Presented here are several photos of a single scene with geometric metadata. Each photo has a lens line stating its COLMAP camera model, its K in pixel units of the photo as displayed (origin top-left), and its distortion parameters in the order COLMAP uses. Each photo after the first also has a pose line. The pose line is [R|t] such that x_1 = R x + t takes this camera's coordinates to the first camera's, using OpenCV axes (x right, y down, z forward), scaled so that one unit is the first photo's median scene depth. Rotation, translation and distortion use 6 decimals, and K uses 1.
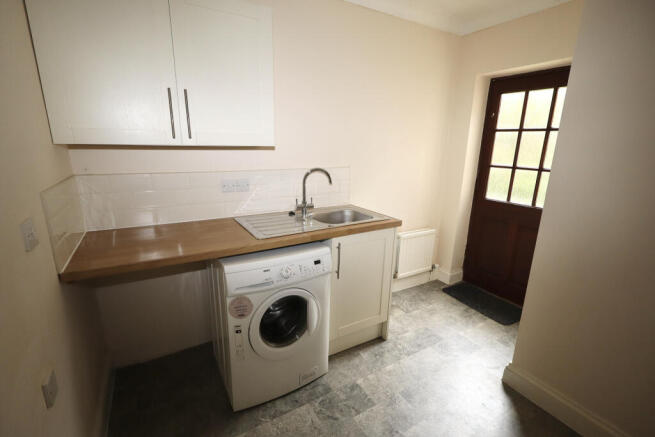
lens RADIAL K [[301.3, 0, 327.4], [0, 301.3, 218.9], [0, 0, 1]] dist [-0.004582, -0.000172]
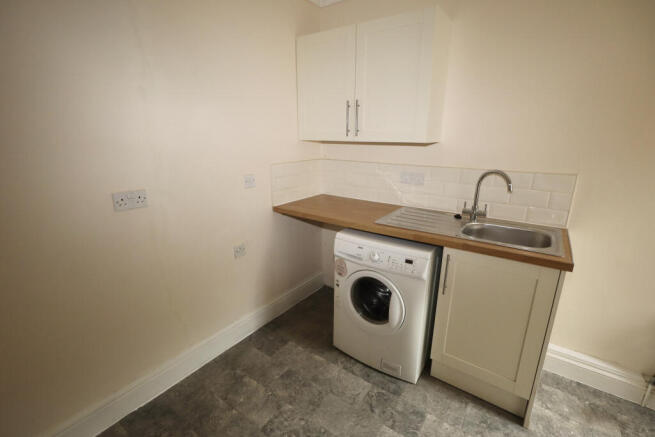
lens RADIAL K [[301.3, 0, 327.4], [0, 301.3, 220.4], [0, 0, 1]] dist [-0.004582, -0.000172]
pose [[0.399326, 0.234087, -0.886421, 0.664042], [-0.223778, 0.962498, 0.153368, -0.071854], [0.889079, 0.137117, 0.436734, 0.305535]]
